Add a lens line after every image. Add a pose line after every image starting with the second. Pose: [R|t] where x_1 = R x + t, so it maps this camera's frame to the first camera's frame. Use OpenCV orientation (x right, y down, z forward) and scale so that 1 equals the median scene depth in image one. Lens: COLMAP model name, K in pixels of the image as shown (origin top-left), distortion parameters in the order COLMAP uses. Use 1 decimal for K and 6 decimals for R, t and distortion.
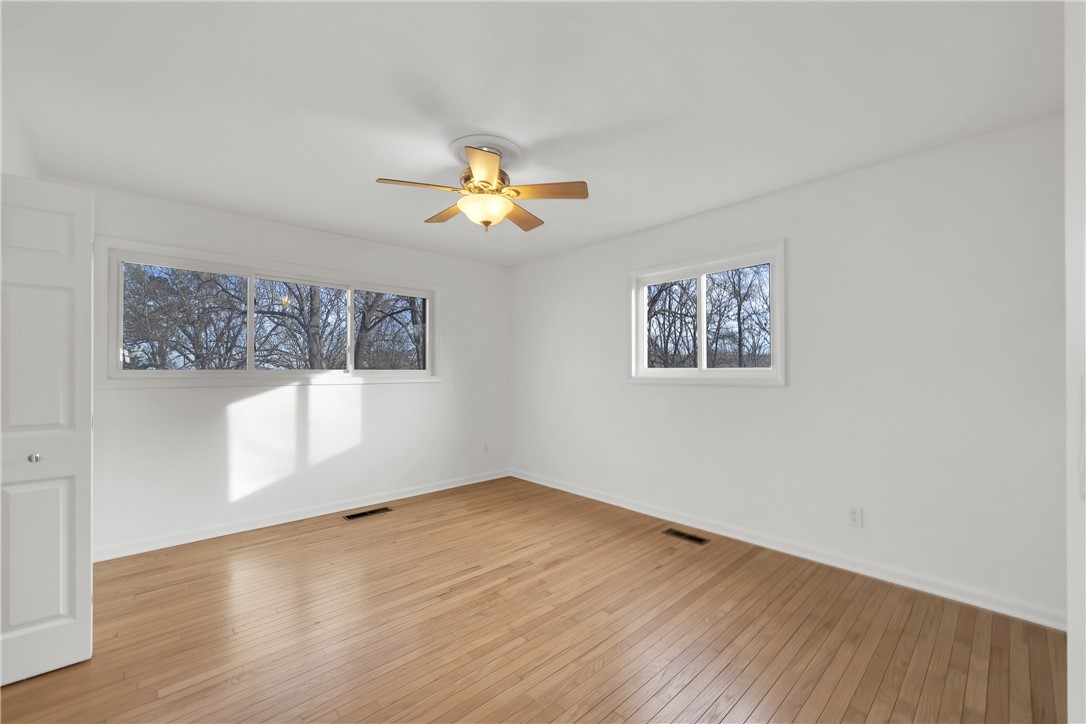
lens RADIAL K [[447.6, 0, 533.3], [0, 447.6, 372.7], [0, 0, 1]] dist [0.001162, -0.001228]
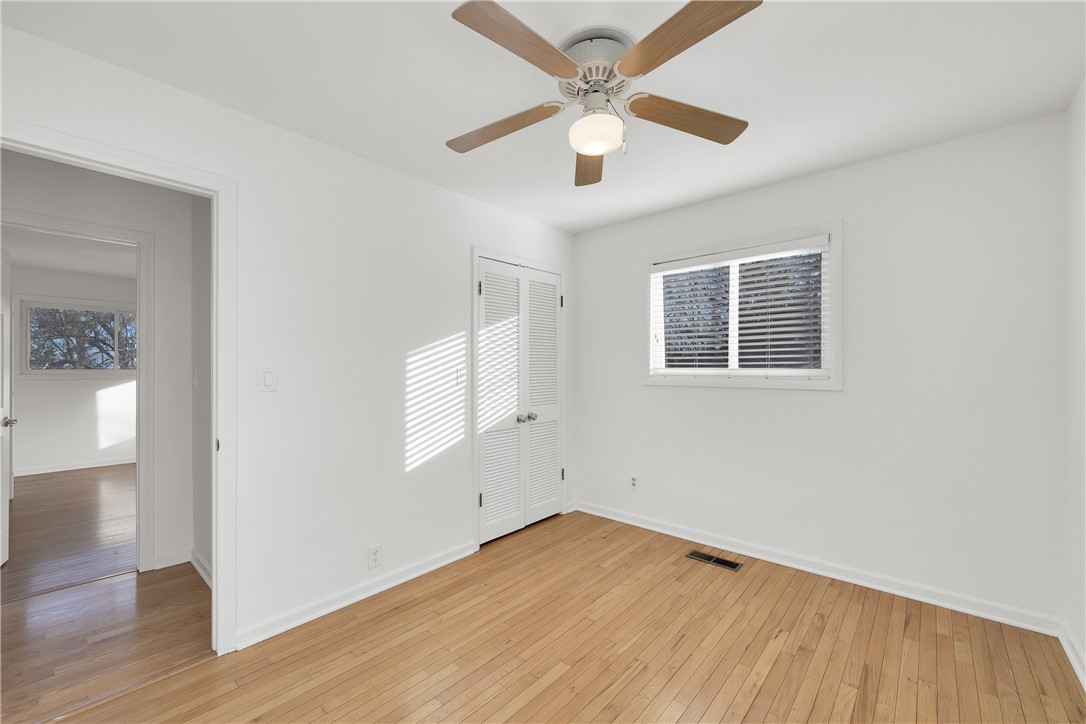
lens RADIAL K [[447.6, 0, 547.4], [0, 447.6, 364.5], [0, 0, 1]] dist [0.001162, -0.001228]
pose [[0.993341, 0.002660, 0.115180, -0.088216], [-0.000818, 0.999871, -0.016038, -0.000791], [-0.115208, 0.015837, 0.993215, 0.176653]]
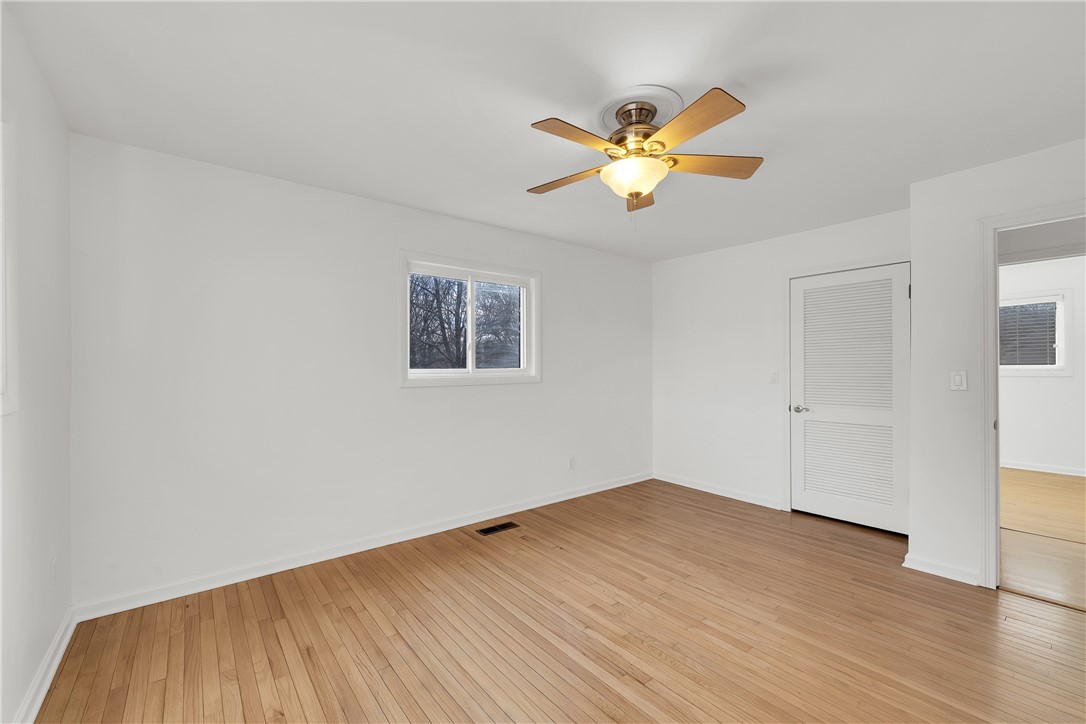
lens RADIAL K [[447.6, 0, 544.9], [0, 447.6, 366.9], [0, 0, 1]] dist [0.001162, -0.001228]
pose [[0.042523, 0.006987, 0.999071, -0.683816], [0.008793, 0.999934, -0.007367, -0.003922], [-0.999057, 0.009098, 0.042459, 0.819324]]
